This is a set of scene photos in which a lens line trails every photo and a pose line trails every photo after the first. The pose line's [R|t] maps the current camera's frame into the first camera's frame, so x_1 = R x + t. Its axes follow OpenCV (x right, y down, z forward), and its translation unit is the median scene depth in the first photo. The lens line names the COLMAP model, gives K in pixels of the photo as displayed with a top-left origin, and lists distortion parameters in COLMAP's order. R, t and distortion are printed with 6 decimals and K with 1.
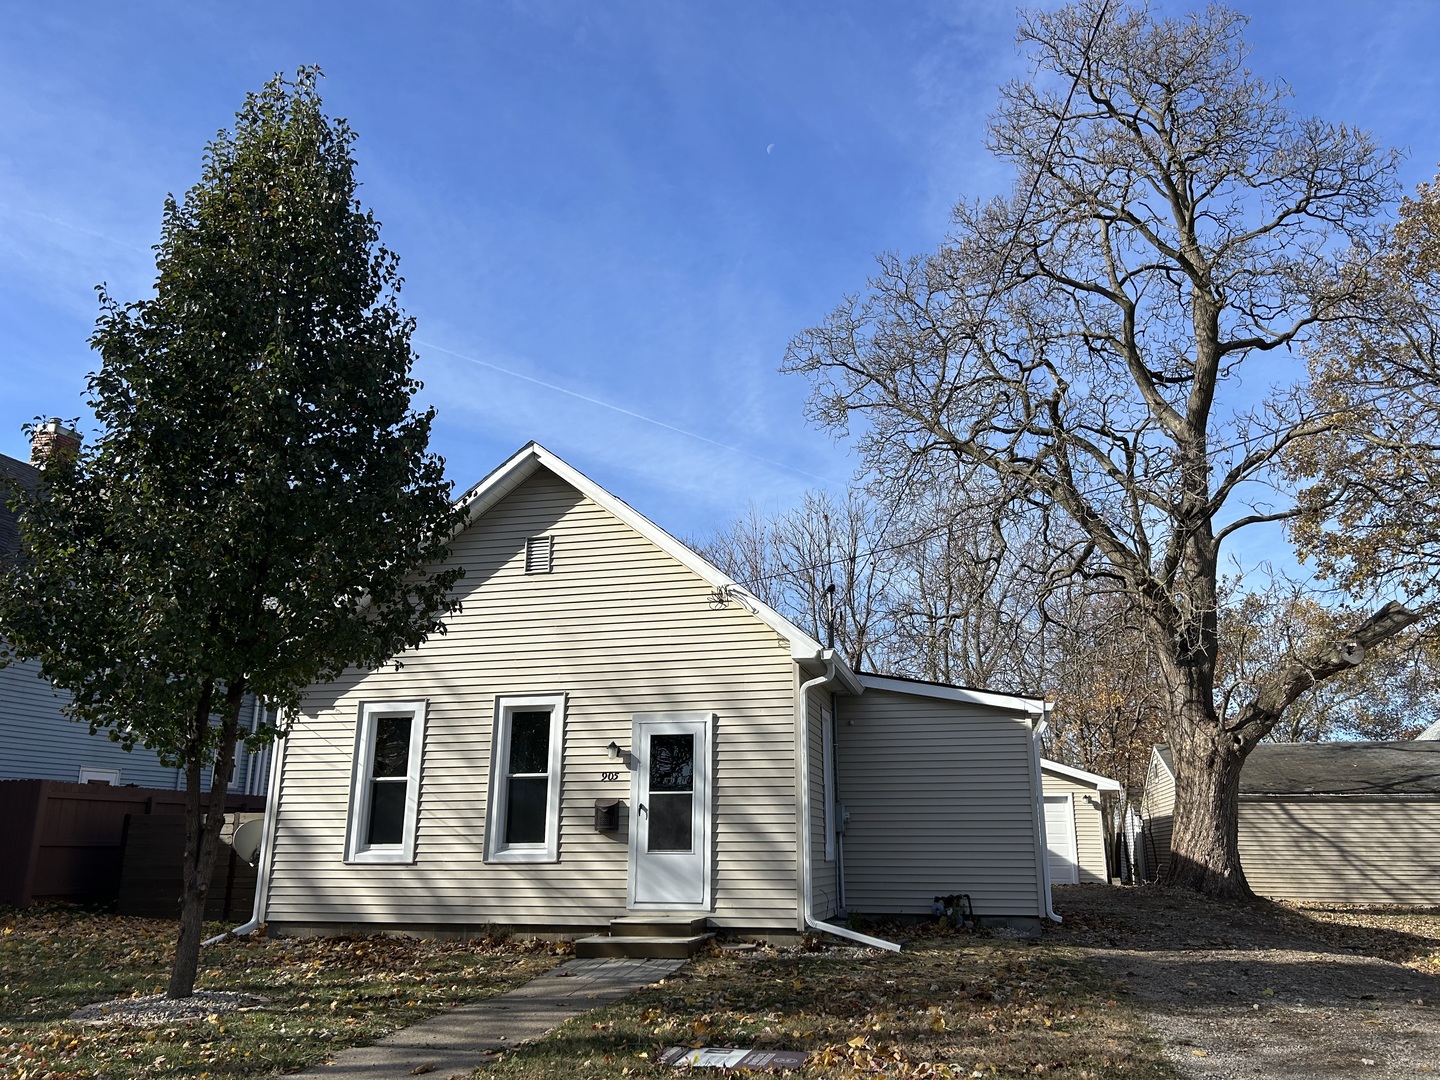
lens RADIAL K [[1068.3, 0, 728.0], [0, 1068.3, 535.6], [0, 0, 1]] dist [0.065578, -0.072964]
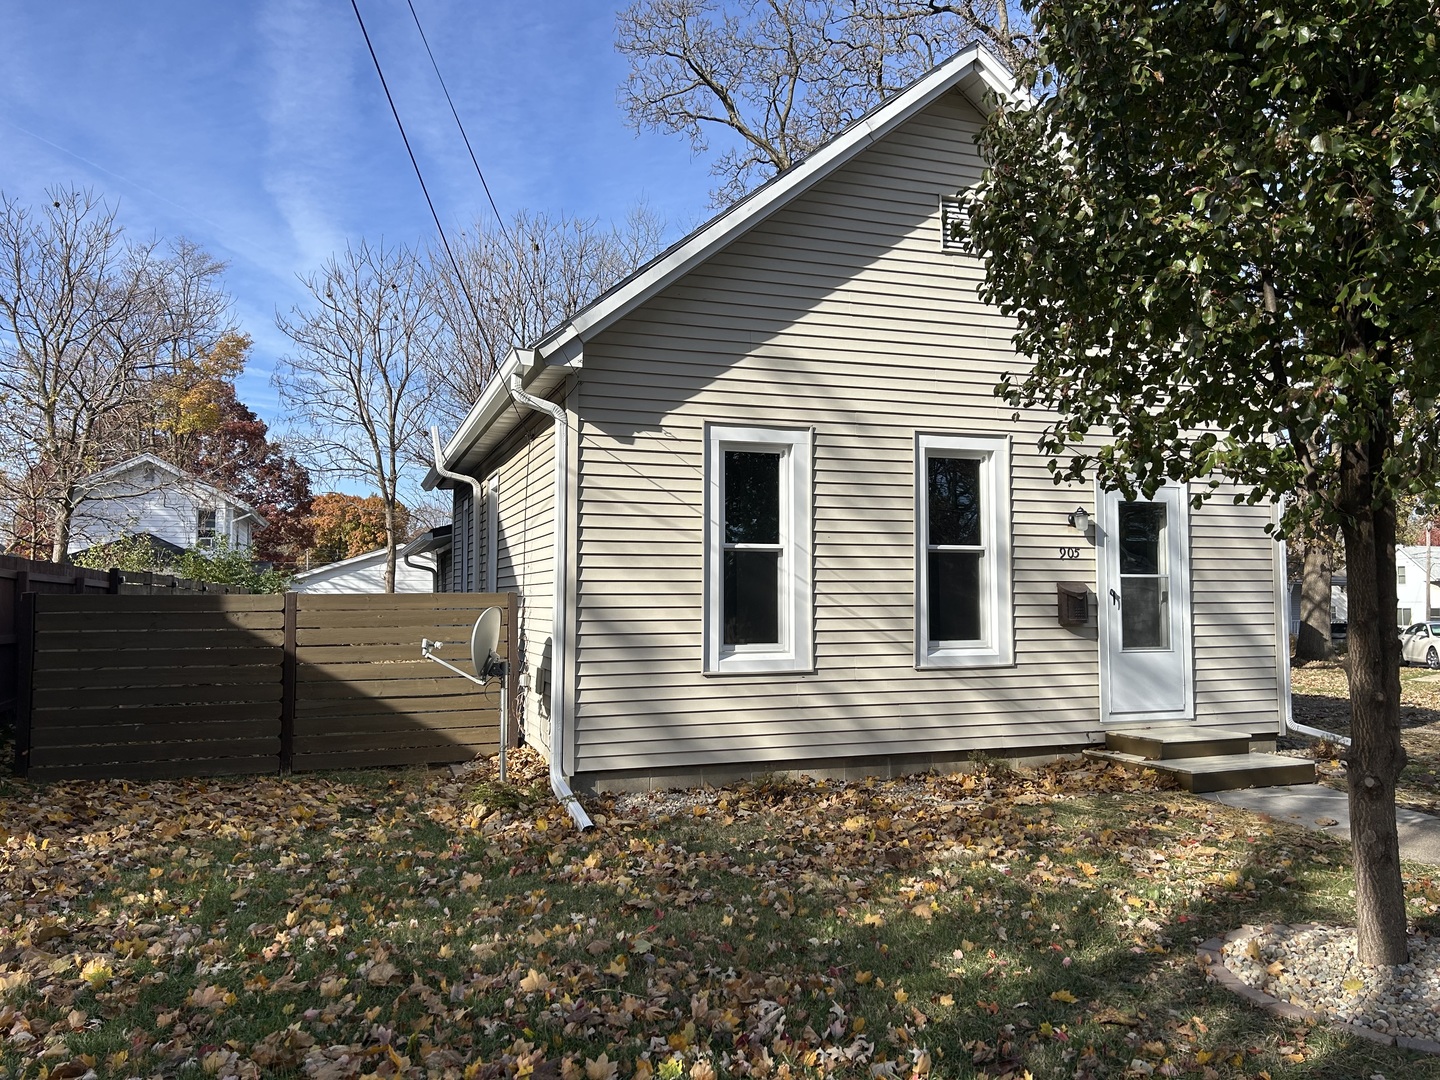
lens RADIAL K [[1068.3, 0, 707.5], [0, 1068.3, 553.5], [0, 0, 1]] dist [0.065578, -0.072964]
pose [[0.847208, 0.022769, 0.530773, -0.661648], [-0.138419, 0.974034, 0.179157, 0.118173], [-0.512912, -0.225252, 0.828361, 0.480432]]
